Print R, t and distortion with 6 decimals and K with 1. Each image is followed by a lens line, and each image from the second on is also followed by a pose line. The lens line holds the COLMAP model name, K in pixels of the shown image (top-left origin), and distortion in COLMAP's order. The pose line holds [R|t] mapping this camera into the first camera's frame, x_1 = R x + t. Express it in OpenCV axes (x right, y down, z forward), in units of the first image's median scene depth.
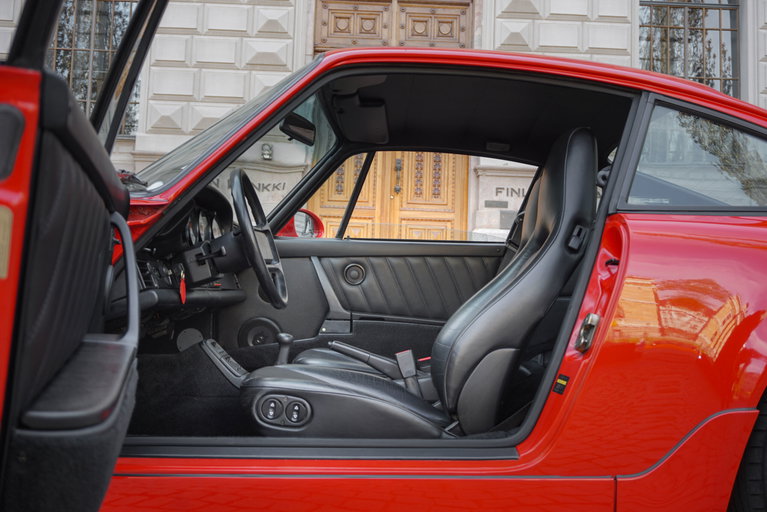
lens RADIAL K [[861.4, 0, 385.1], [0, 861.4, 257.3], [0, 0, 1]] dist [0.030210, 0.000000]
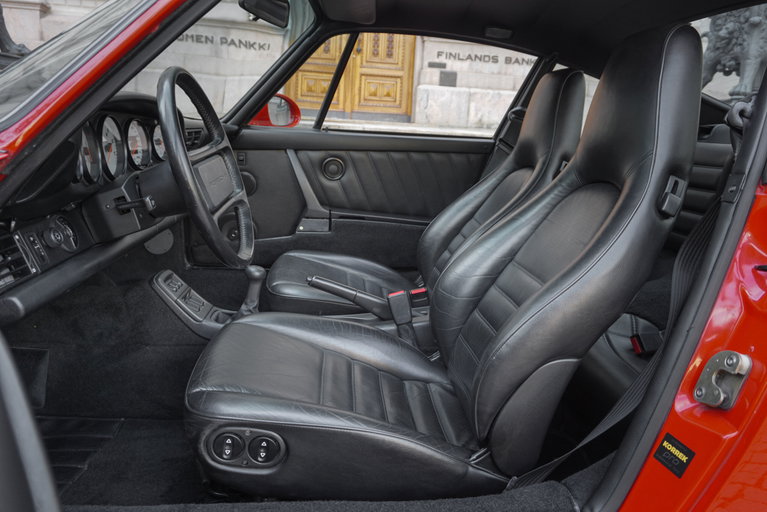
lens RADIAL K [[603.8, 0, 385.0], [0, 603.8, 255.6], [0, 0, 1]] dist [-0.024197, 0.012456]
pose [[0.997499, 0.010523, 0.069897, -0.024725], [-0.027995, 0.966810, 0.253956, -0.057789], [-0.064905, -0.255278, 0.964687, 0.338139]]
